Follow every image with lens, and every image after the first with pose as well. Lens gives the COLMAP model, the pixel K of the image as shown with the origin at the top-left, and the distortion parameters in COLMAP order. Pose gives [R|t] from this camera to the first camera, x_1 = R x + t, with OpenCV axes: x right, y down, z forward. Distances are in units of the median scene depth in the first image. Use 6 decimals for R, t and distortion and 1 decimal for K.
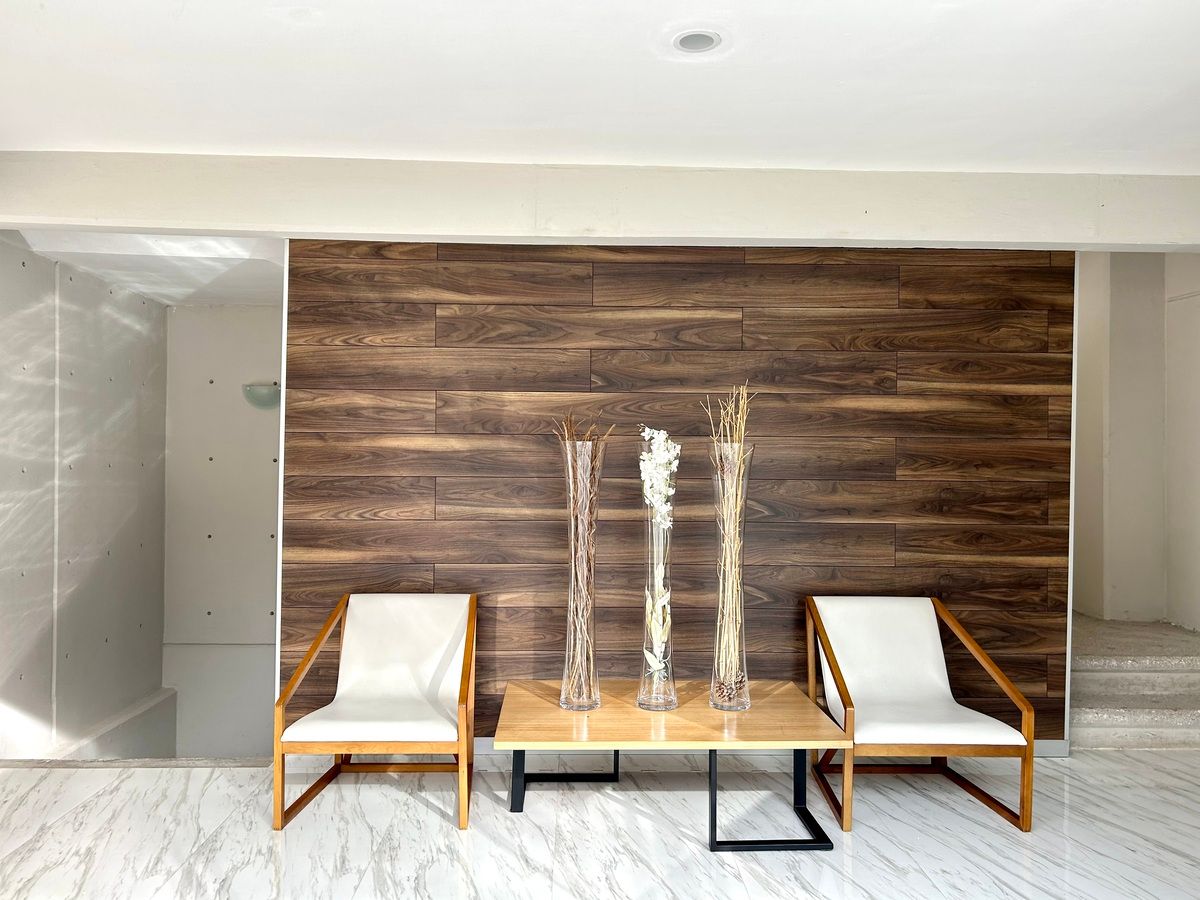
lens RADIAL K [[919.5, 0, 602.8], [0, 919.5, 454.7], [0, 0, 1]] dist [0.080835, -0.070172]
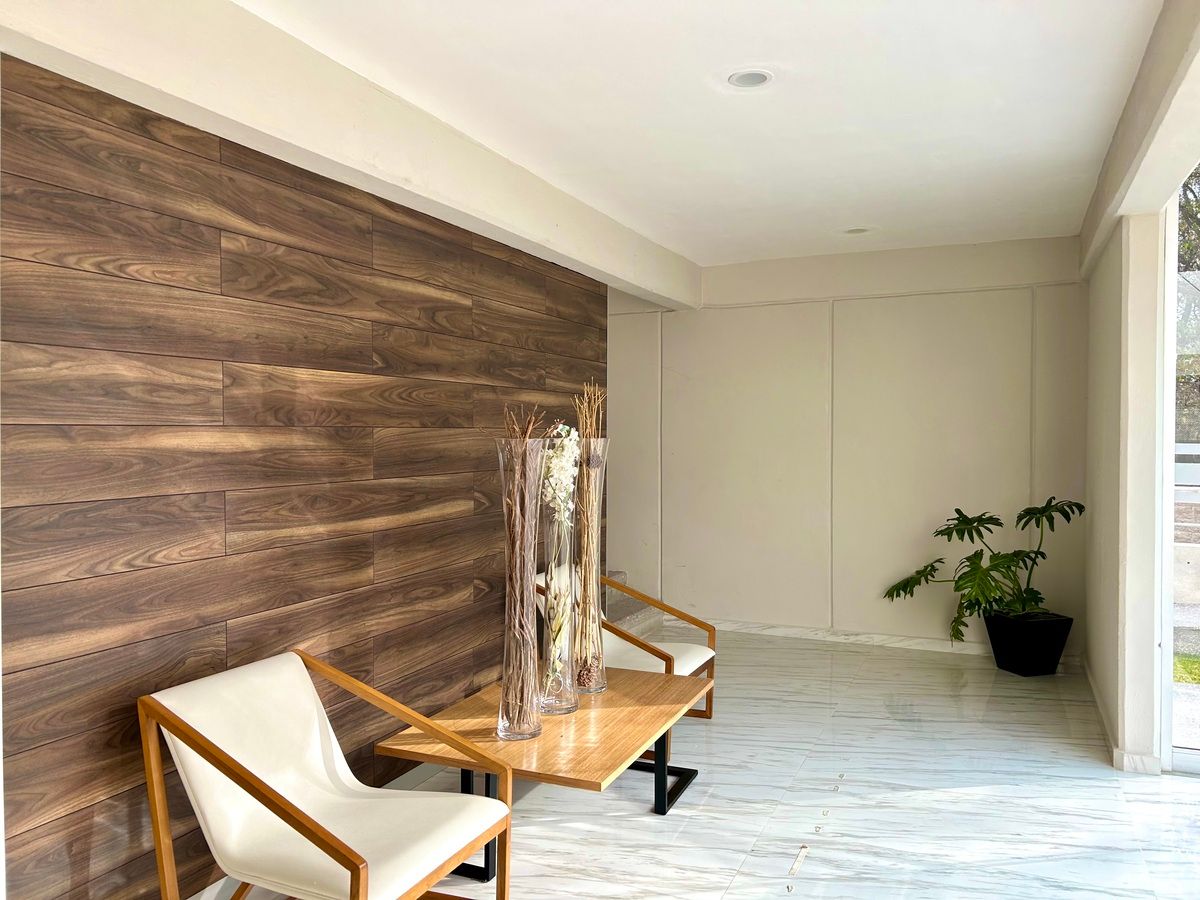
lens RADIAL K [[919.5, 0, 610.2], [0, 919.5, 457.4], [0, 0, 1]] dist [0.080835, -0.070172]
pose [[0.420880, -0.033559, 0.906495, -0.673918], [0.005255, 0.999389, 0.034558, -0.021985], [-0.907101, -0.009781, 0.420799, 0.464638]]
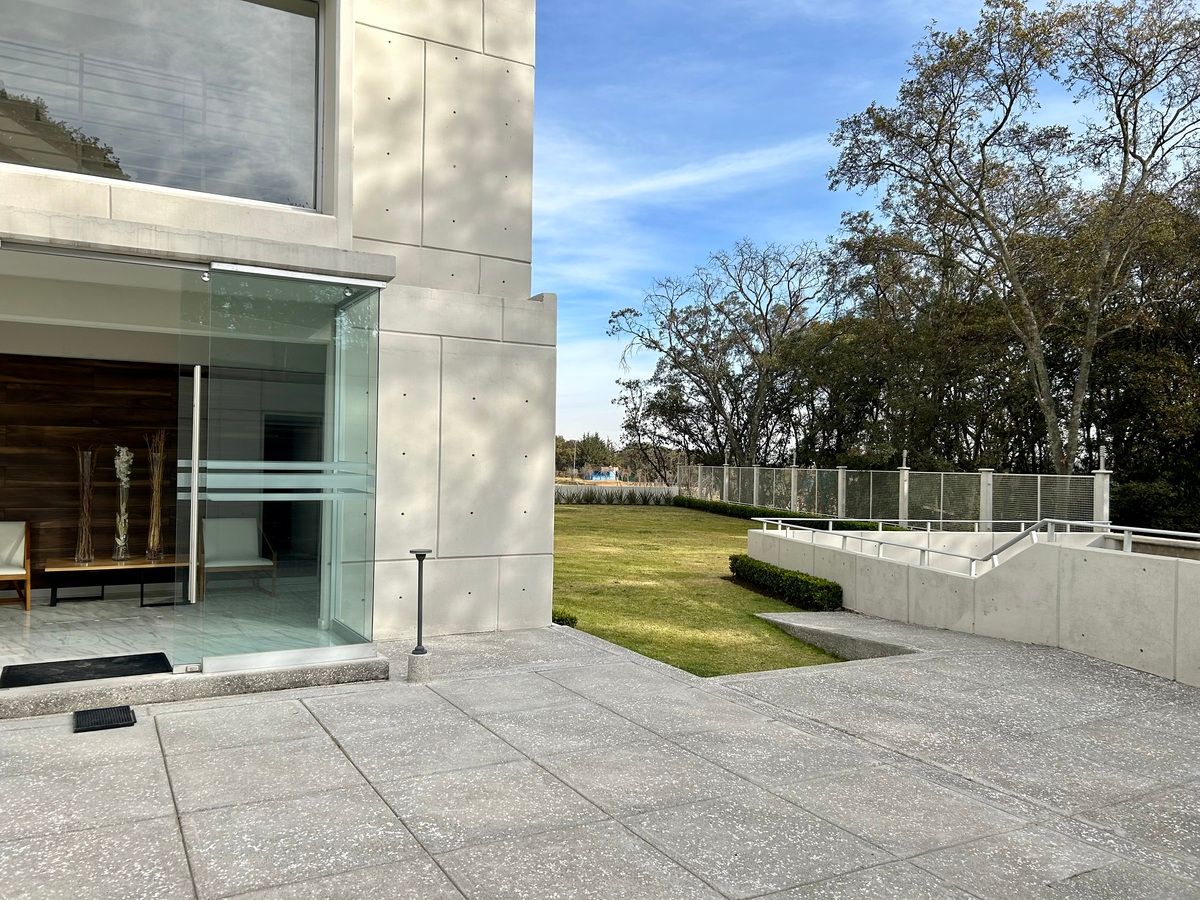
lens RADIAL K [[919.5, 0, 589.2], [0, 919.5, 458.6], [0, 0, 1]] dist [0.080835, -0.070172]
pose [[0.896232, 0.010150, 0.443470, 0.058843], [-0.014367, 0.999878, 0.006150, -0.025031], [-0.443353, -0.011883, 0.896268, -1.473045]]
